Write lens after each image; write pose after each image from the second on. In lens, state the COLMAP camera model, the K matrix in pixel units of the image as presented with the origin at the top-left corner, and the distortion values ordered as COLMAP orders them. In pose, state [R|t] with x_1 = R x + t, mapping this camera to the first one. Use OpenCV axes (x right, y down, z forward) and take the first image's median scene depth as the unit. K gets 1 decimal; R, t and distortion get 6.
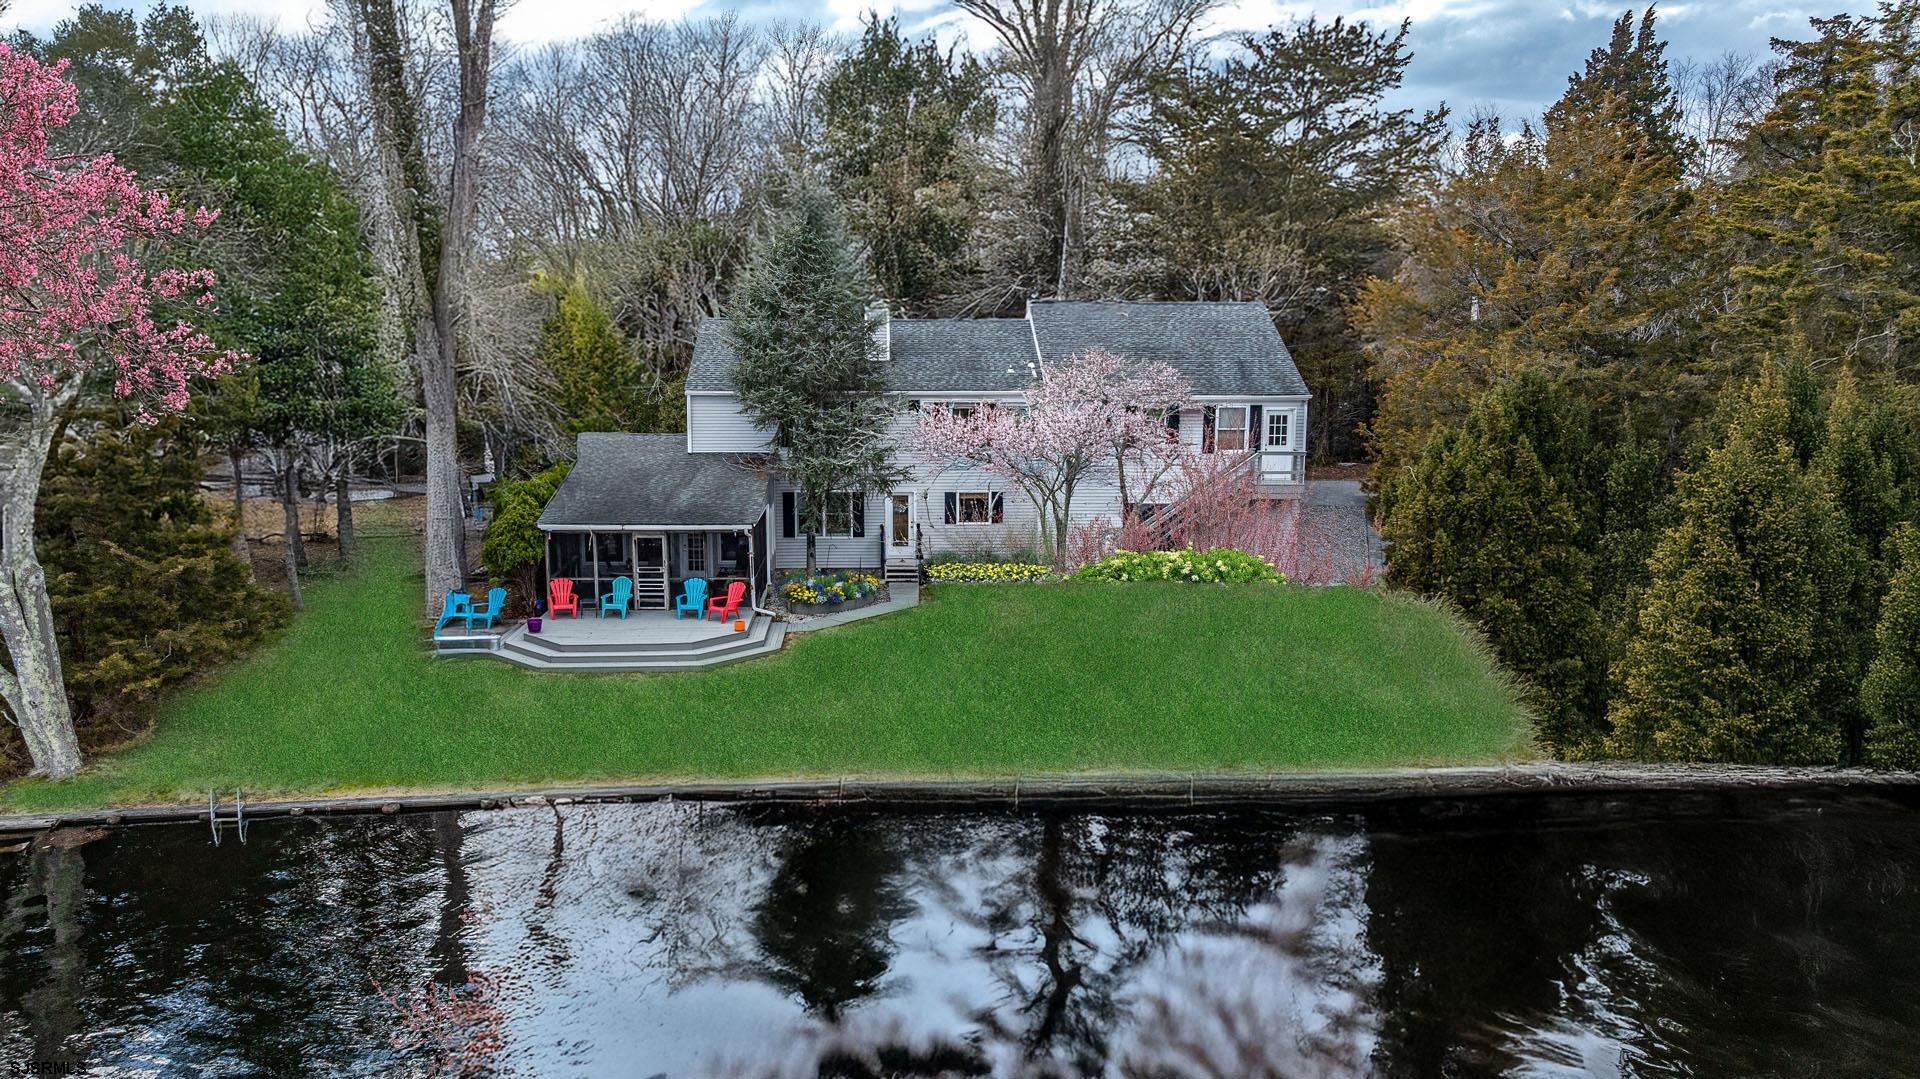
lens RADIAL K [[1357.4, 0, 966.0], [0, 1357.4, 536.1], [0, 0, 1]] dist [-0.028216, 0.012026]
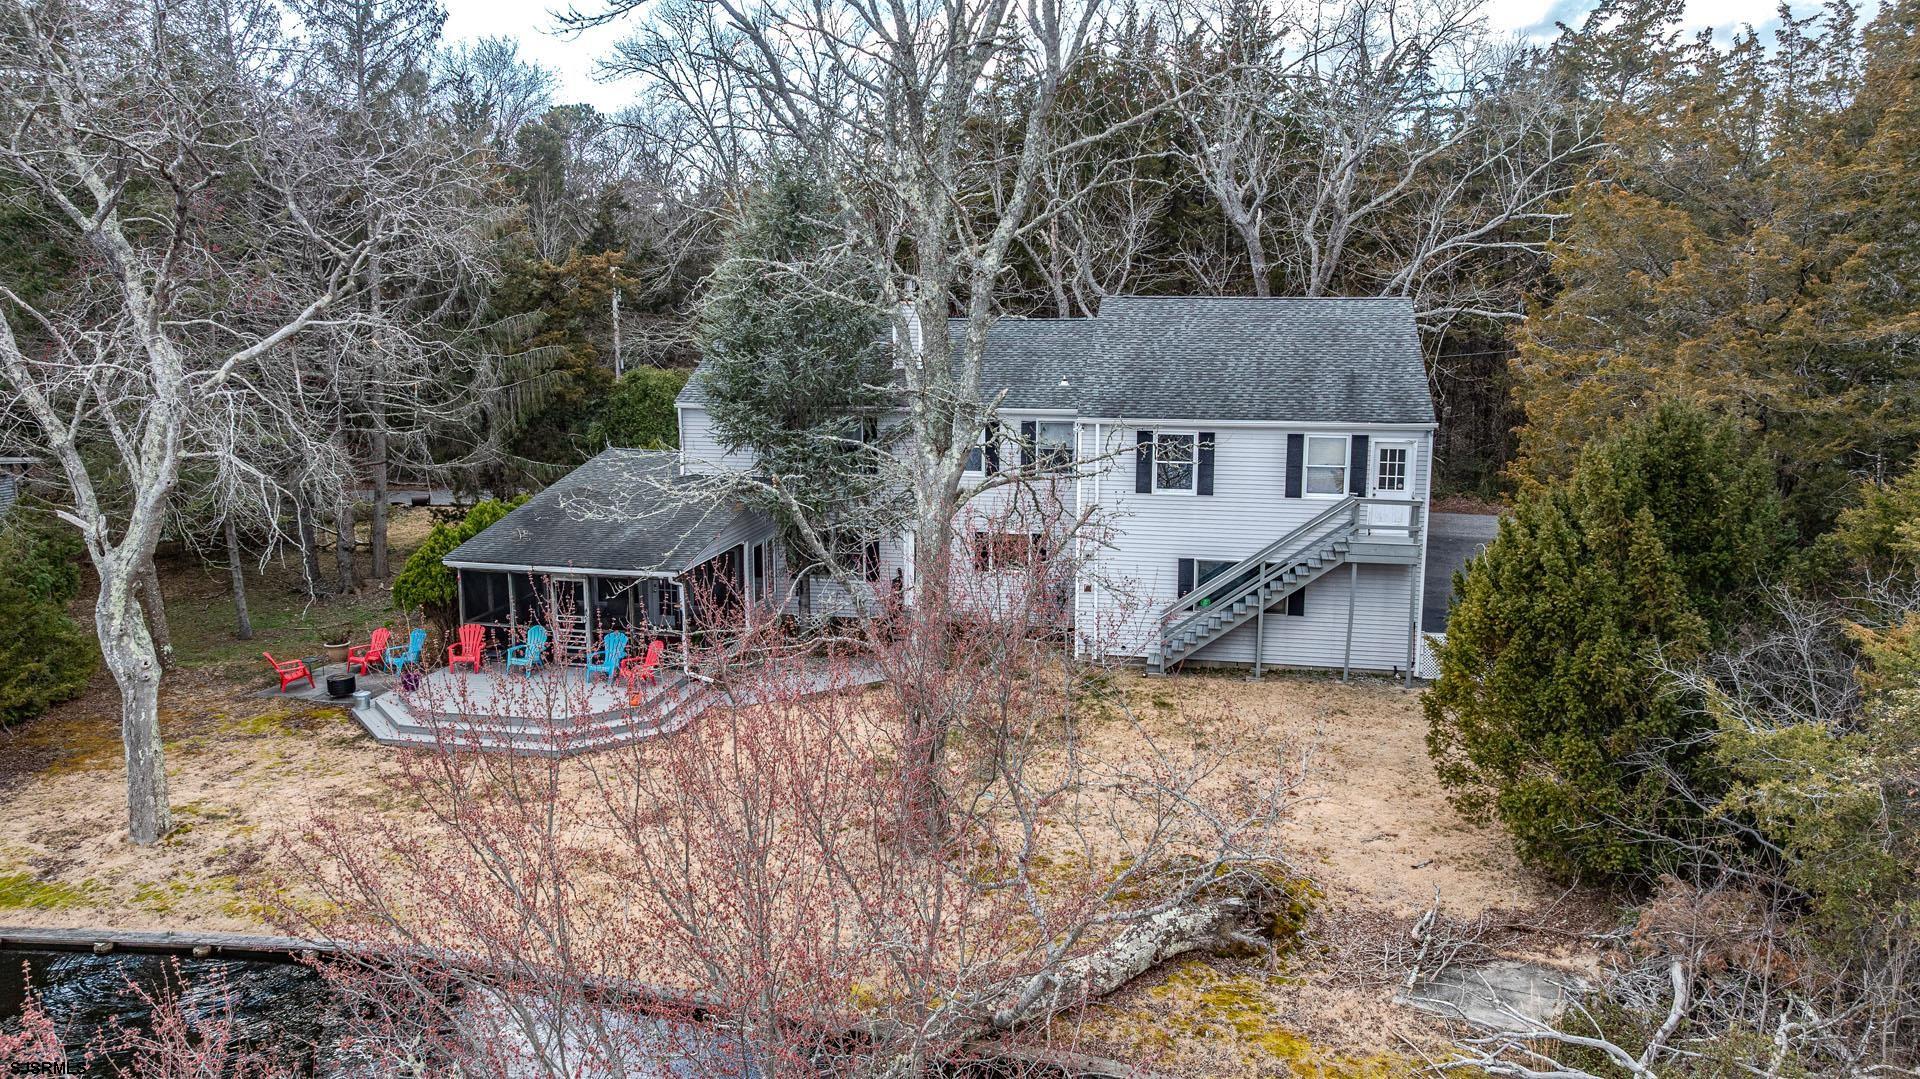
lens RADIAL K [[1357.4, 0, 953.9], [0, 1357.4, 534.7], [0, 0, 1]] dist [-0.028216, 0.012026]
pose [[0.967918, 0.039526, -0.248137, 0.184903], [-0.038661, 0.999217, 0.008360, -0.039593], [0.248273, 0.001502, 0.968689, 0.223079]]
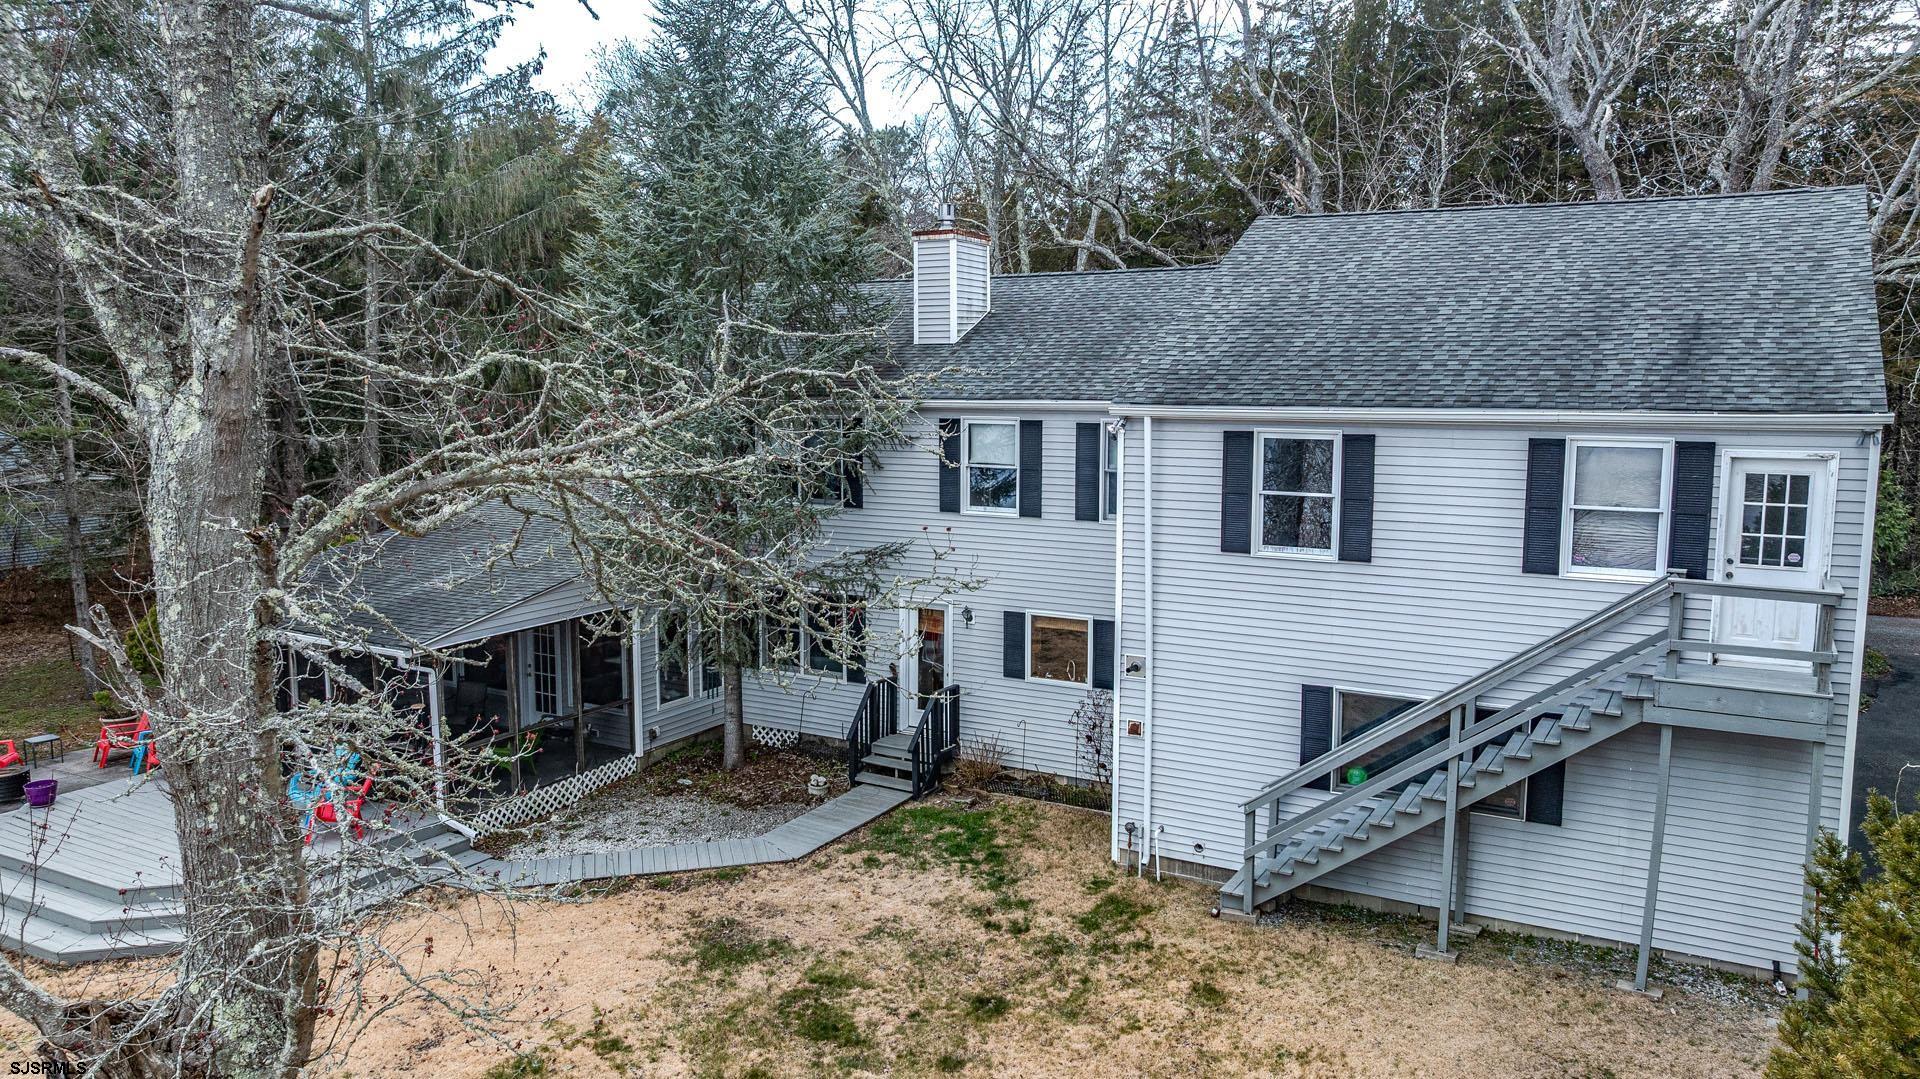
lens RADIAL K [[1357.4, 0, 959.7], [0, 1357.4, 532.9], [0, 0, 1]] dist [-0.028216, 0.012026]
pose [[0.839992, 0.060681, -0.539195, 0.242738], [-0.086085, 0.996045, -0.022014, -0.051114], [0.535726, 0.064908, 0.841893, 0.622376]]
